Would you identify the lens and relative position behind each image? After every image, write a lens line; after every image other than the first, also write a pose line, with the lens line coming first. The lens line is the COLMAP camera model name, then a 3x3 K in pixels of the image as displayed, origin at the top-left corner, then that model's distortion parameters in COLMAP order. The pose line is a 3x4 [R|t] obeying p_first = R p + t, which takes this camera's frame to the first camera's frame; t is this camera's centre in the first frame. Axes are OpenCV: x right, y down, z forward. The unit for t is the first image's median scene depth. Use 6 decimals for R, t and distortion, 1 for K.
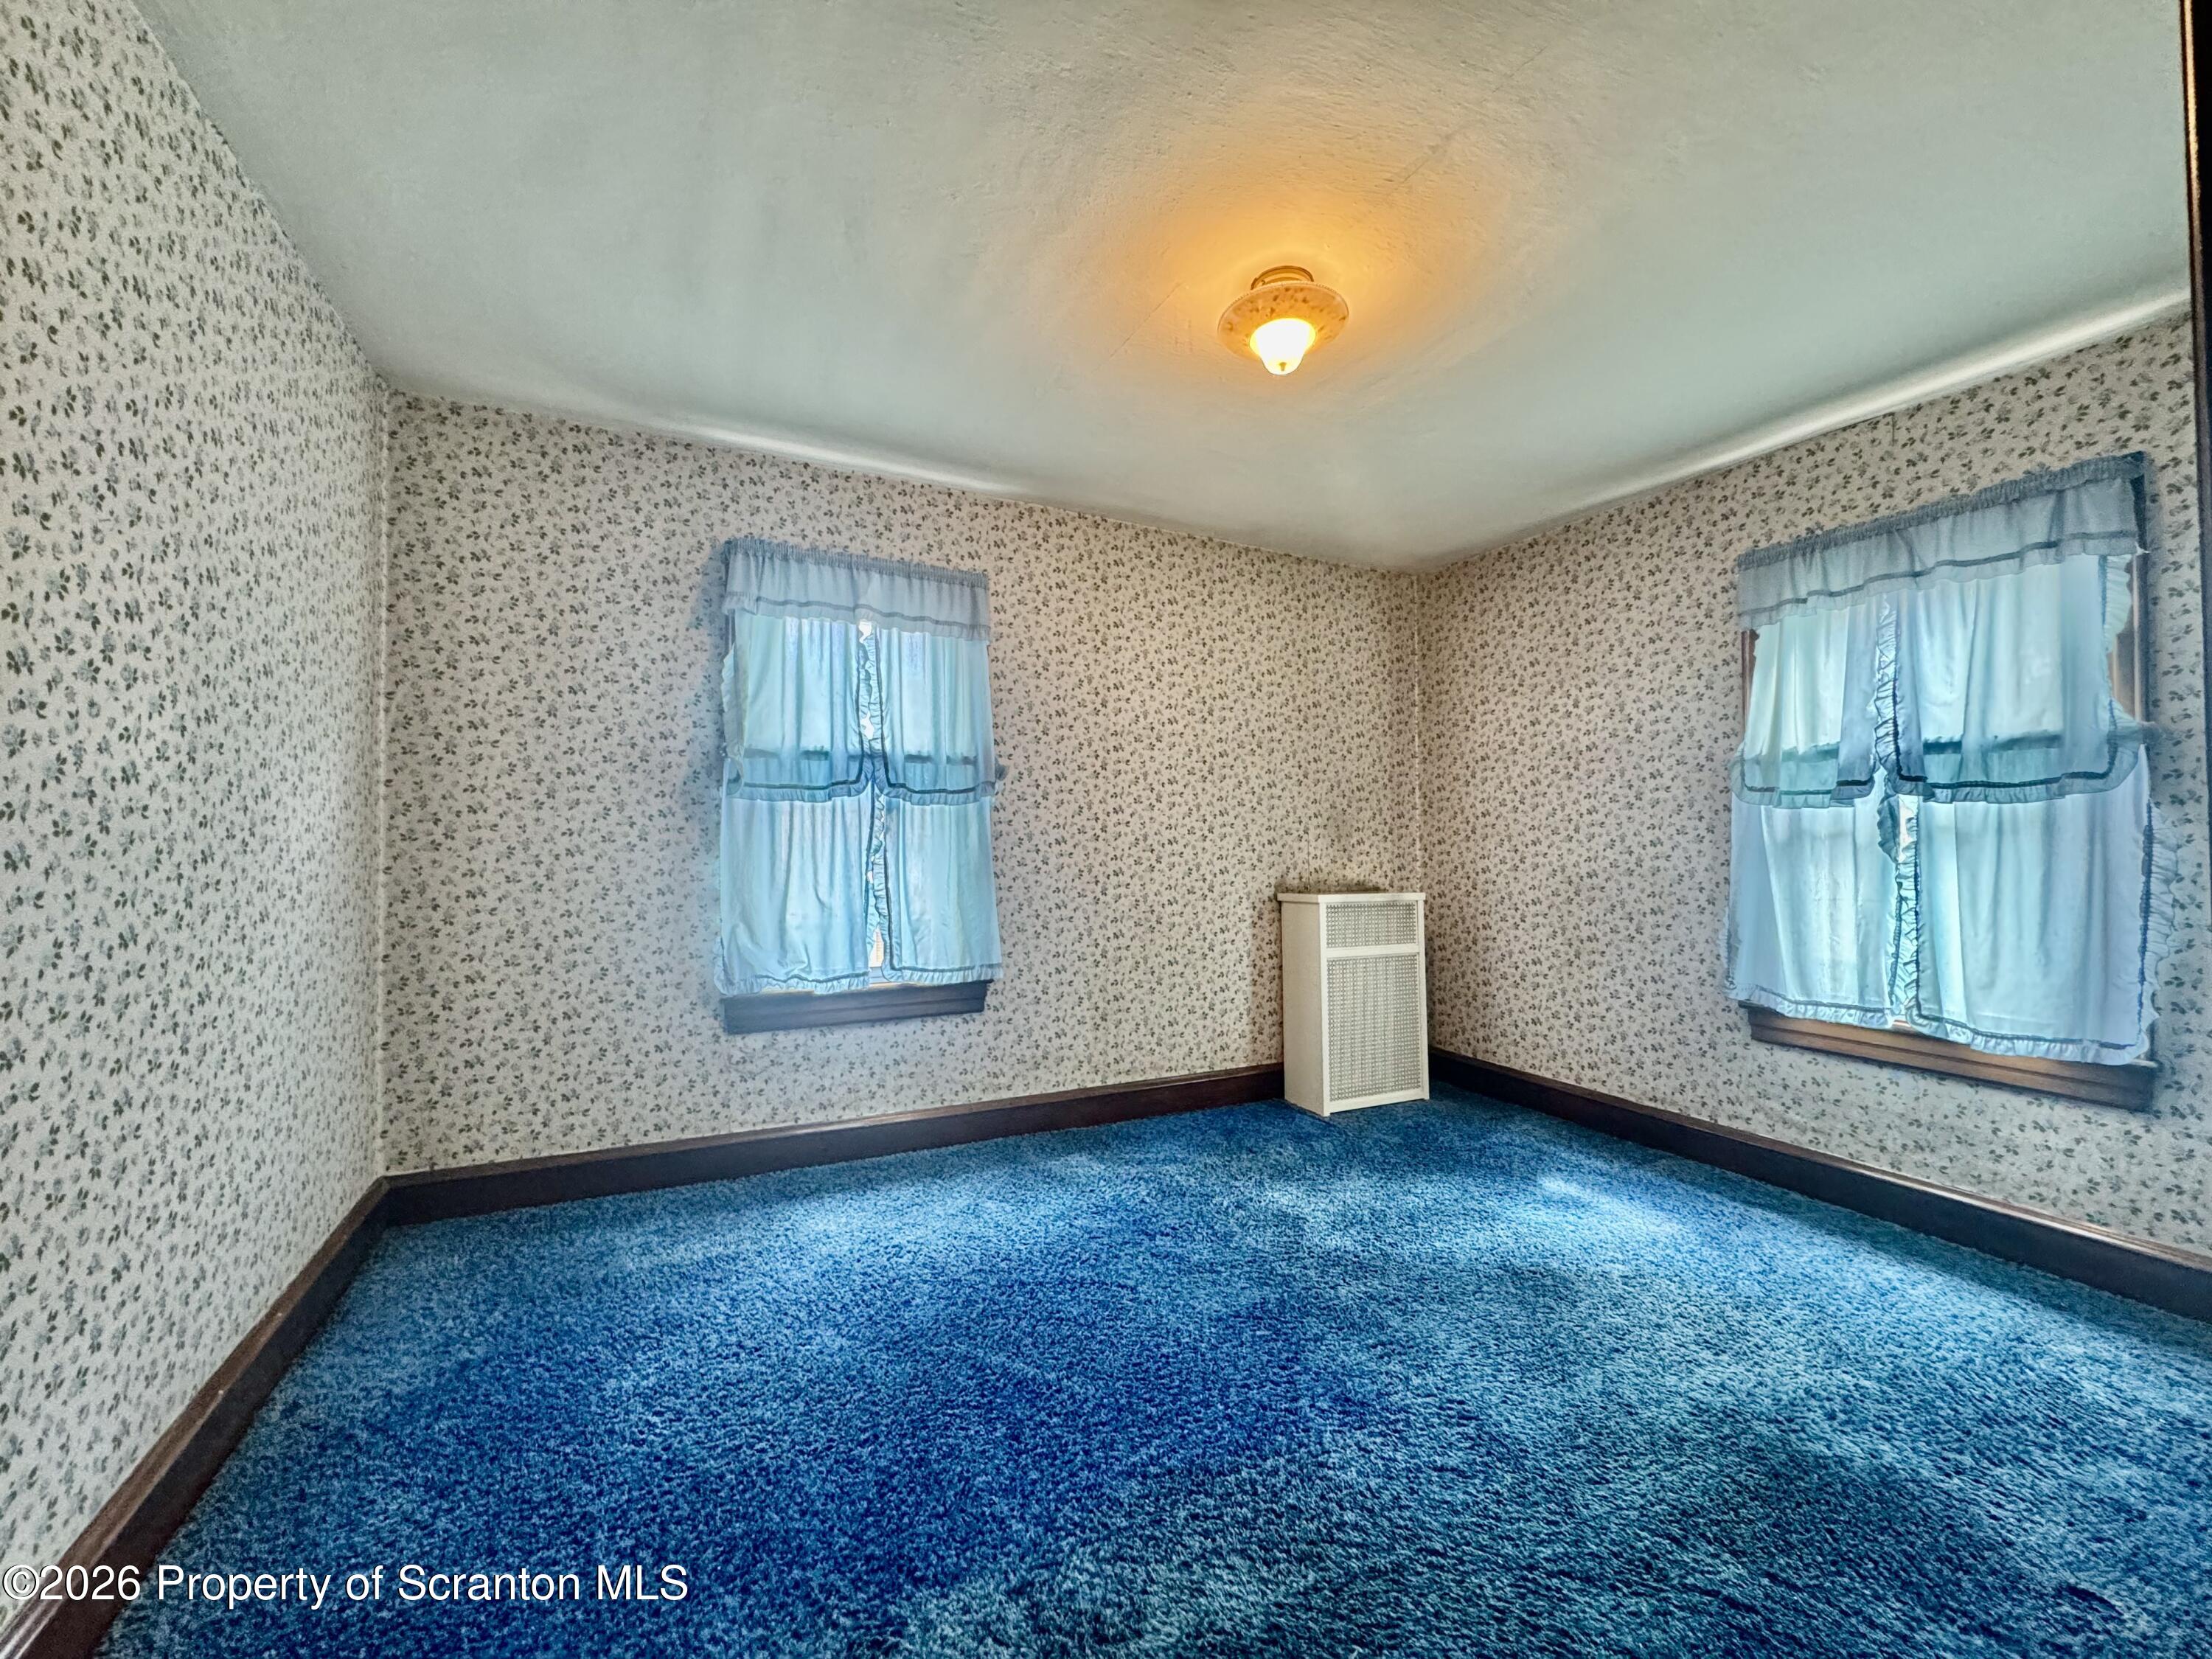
lens RADIAL K [[883.1, 0, 1108.4], [0, 883.1, 827.2], [0, 0, 1]] dist [-0.003012, -0.000015]
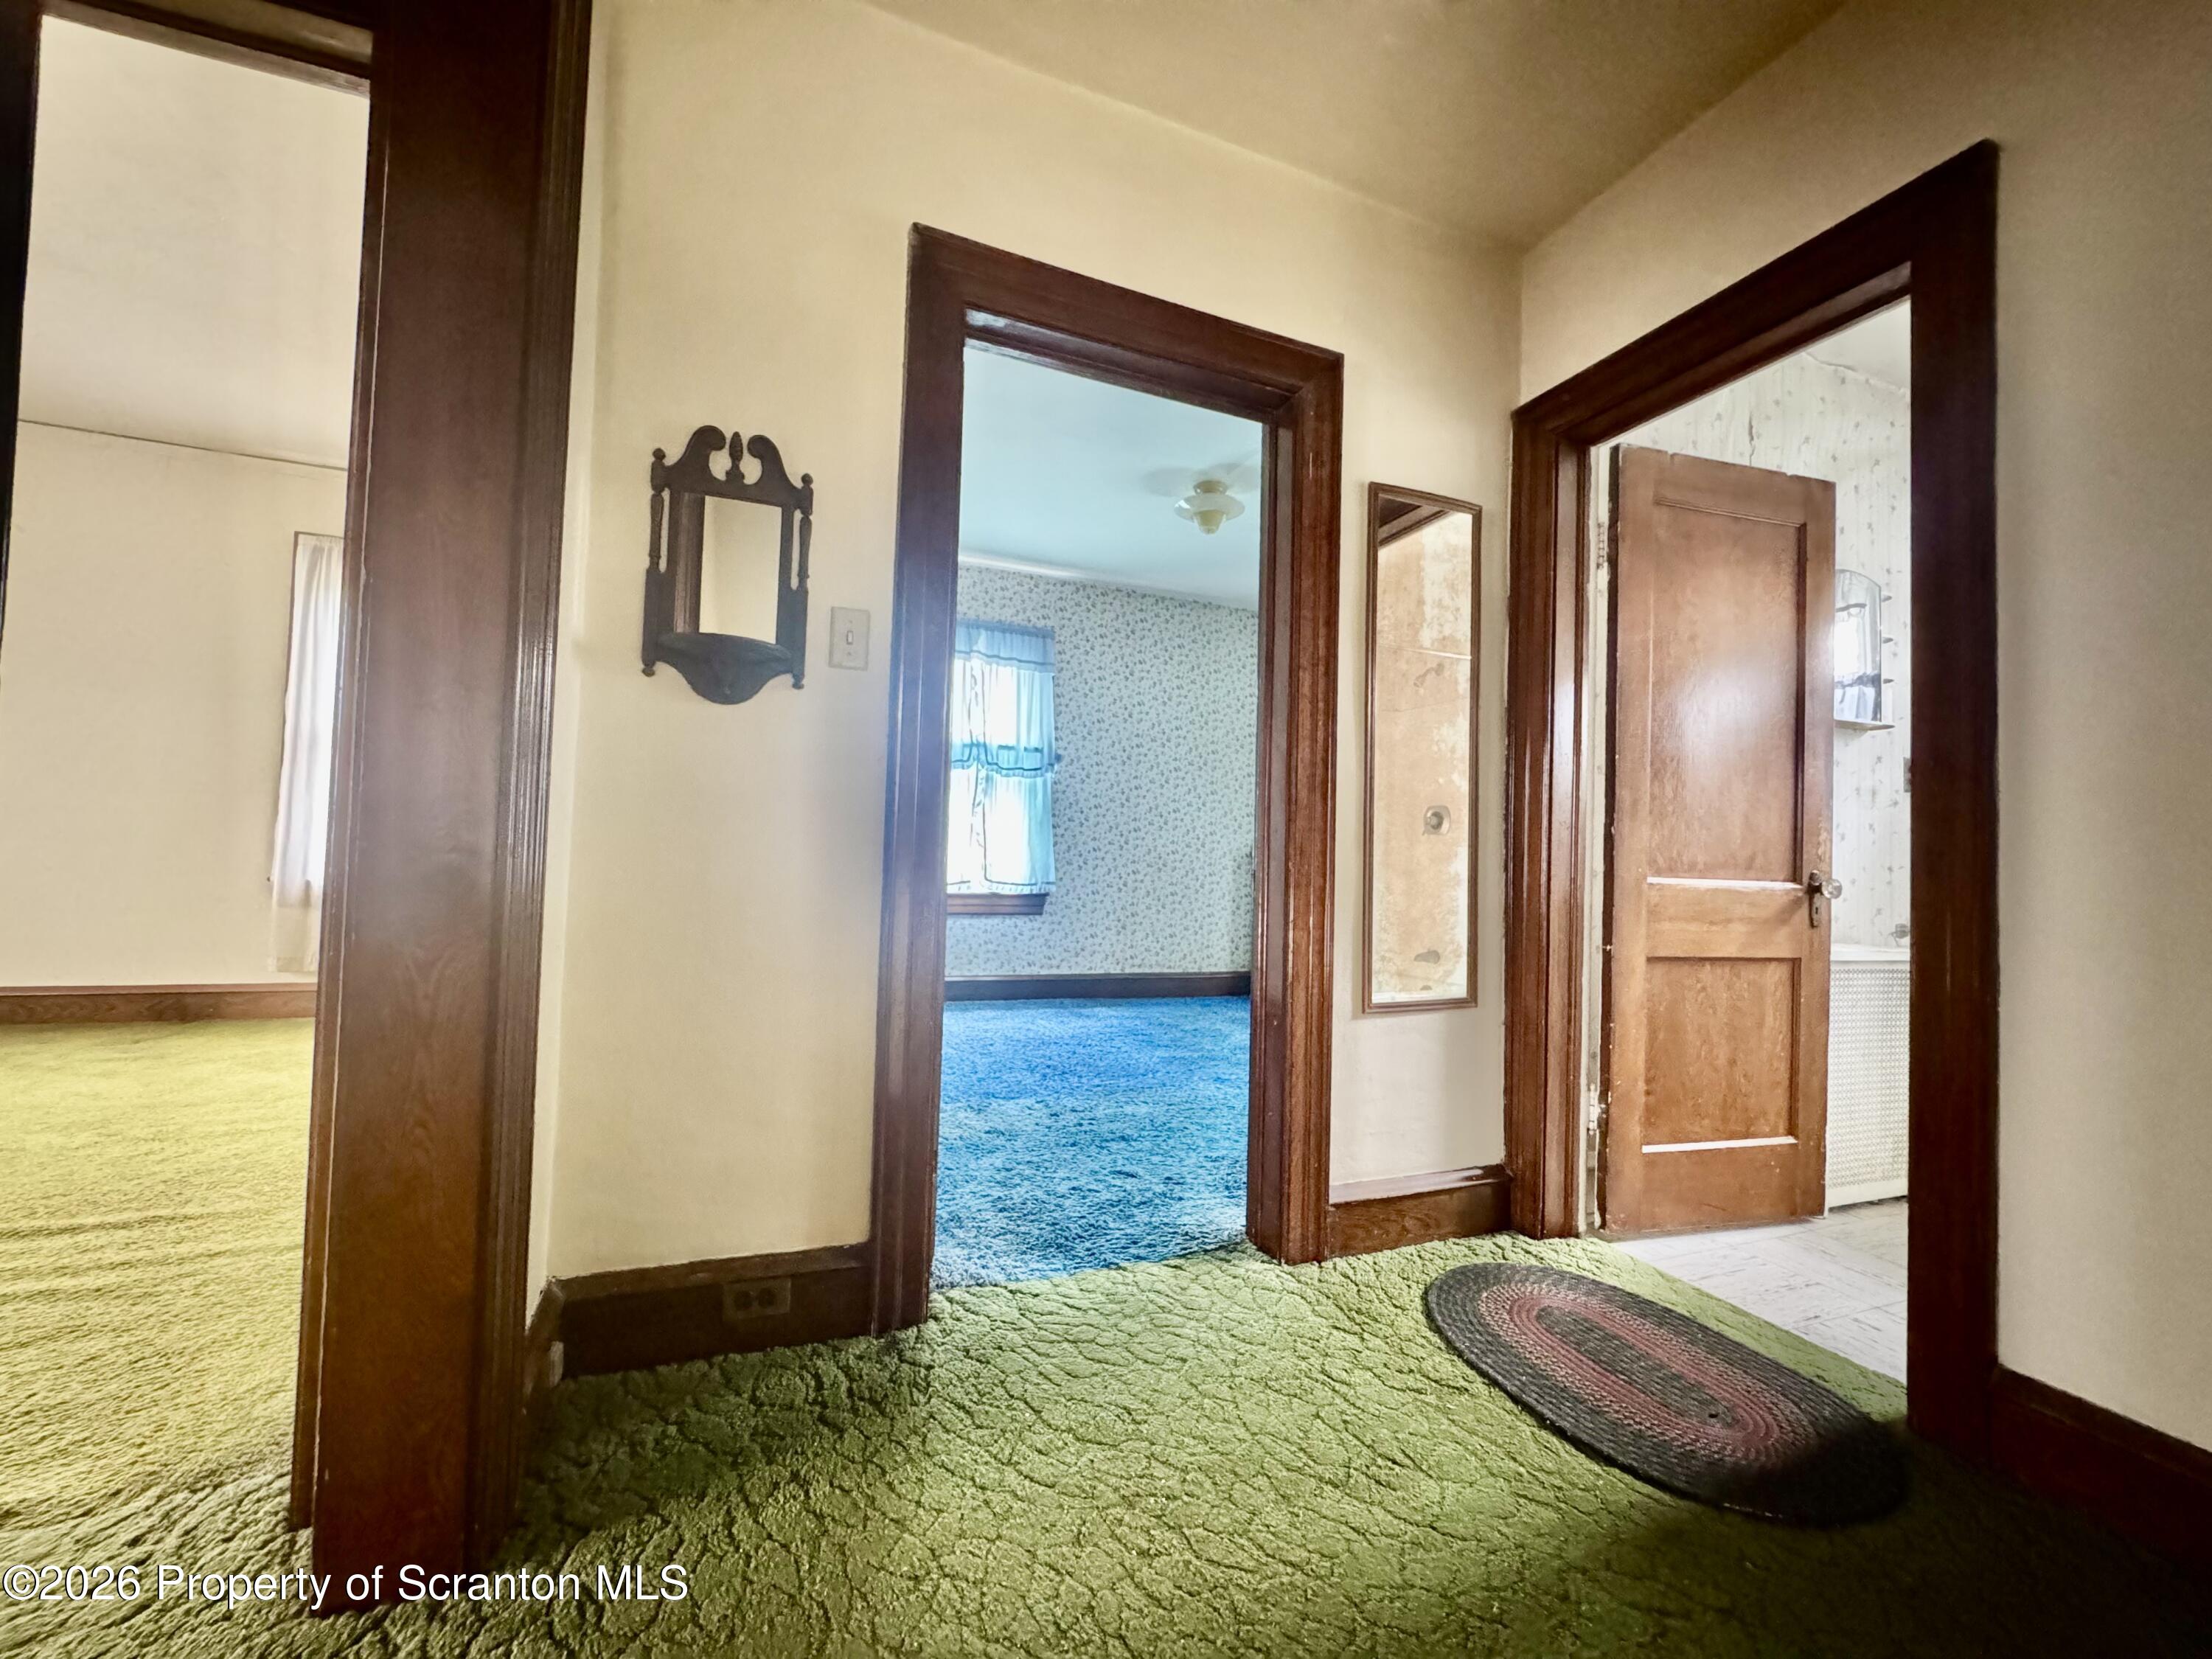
lens RADIAL K [[883.1, 0, 1102.5], [0, 883.1, 825.8], [0, 0, 1]] dist [-0.003012, -0.000015]
pose [[0.995104, 0.027275, -0.094990, 0.103649], [-0.029403, 0.999345, -0.021081, 0.085581], [0.094353, 0.023771, 0.995255, -0.520344]]
